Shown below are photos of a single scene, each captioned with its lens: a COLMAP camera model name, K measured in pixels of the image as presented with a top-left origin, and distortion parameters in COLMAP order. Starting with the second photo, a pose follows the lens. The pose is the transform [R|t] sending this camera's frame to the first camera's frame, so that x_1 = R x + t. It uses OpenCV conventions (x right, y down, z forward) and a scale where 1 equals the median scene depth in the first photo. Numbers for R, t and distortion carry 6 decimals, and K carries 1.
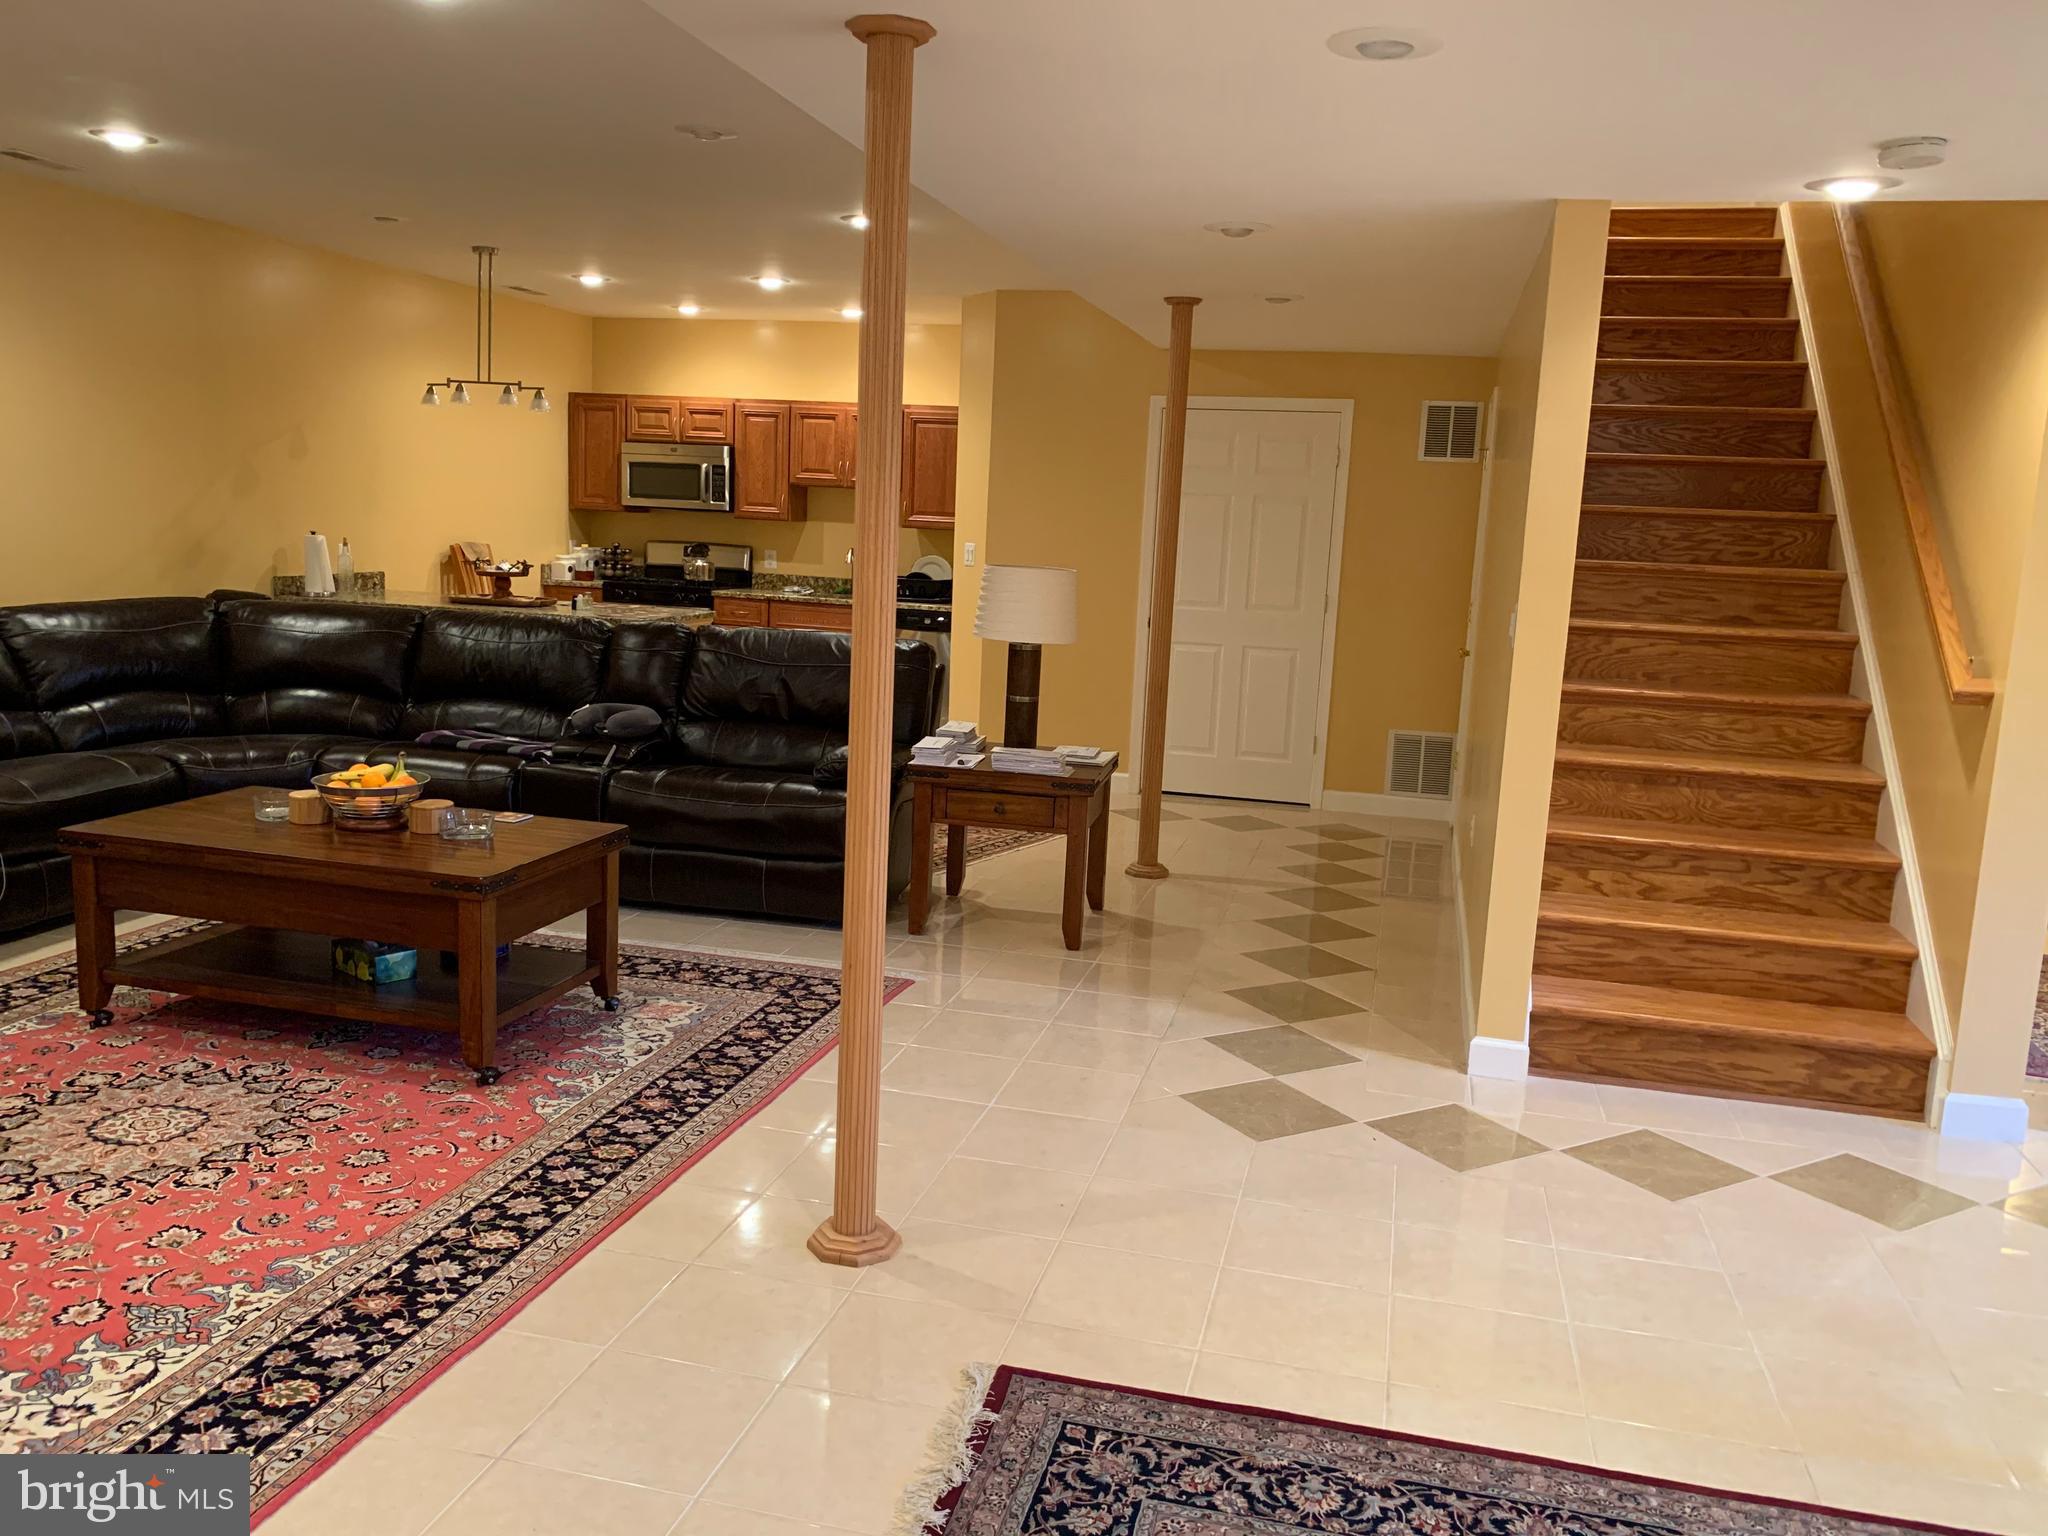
lens RADIAL K [[1547.3, 0, 1028.6], [0, 1547.3, 770.3], [0, 0, 1]] dist [0.005139, -0.011270]
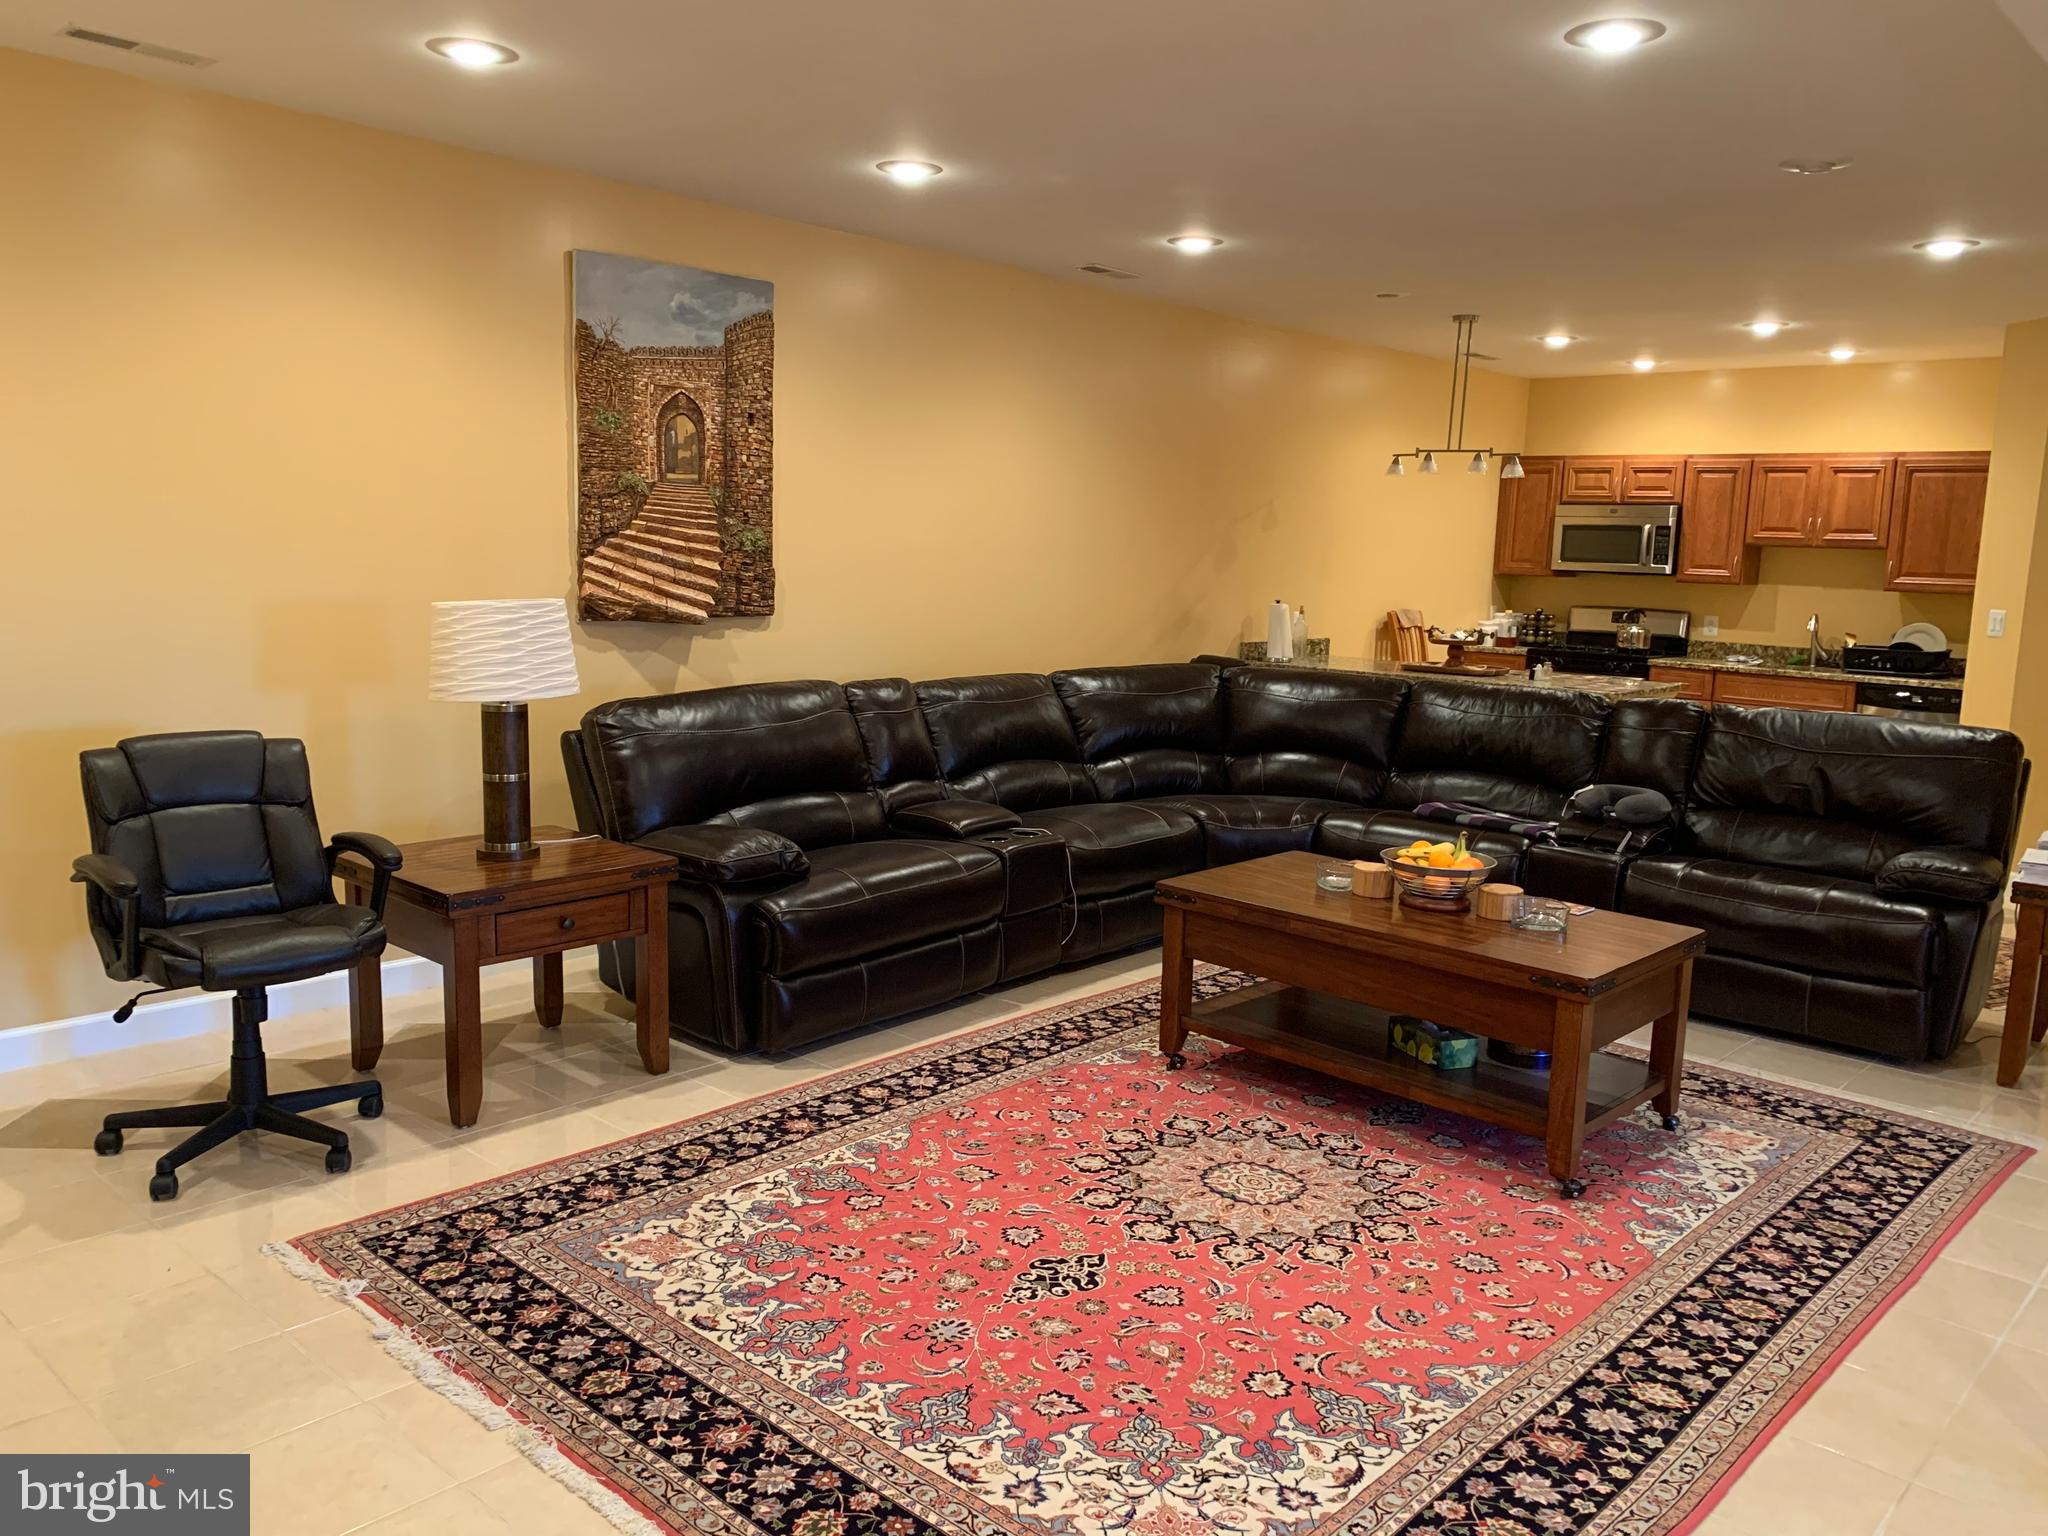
lens RADIAL K [[1547.3, 0, 1028.6], [0, 1547.3, 770.3], [0, 0, 1]] dist [0.005139, -0.011270]
pose [[0.873704, 0.052726, -0.483592, -0.175470], [-0.070383, 0.997350, -0.018419, -0.013335], [0.481339, 0.050129, 0.875100, 0.008218]]
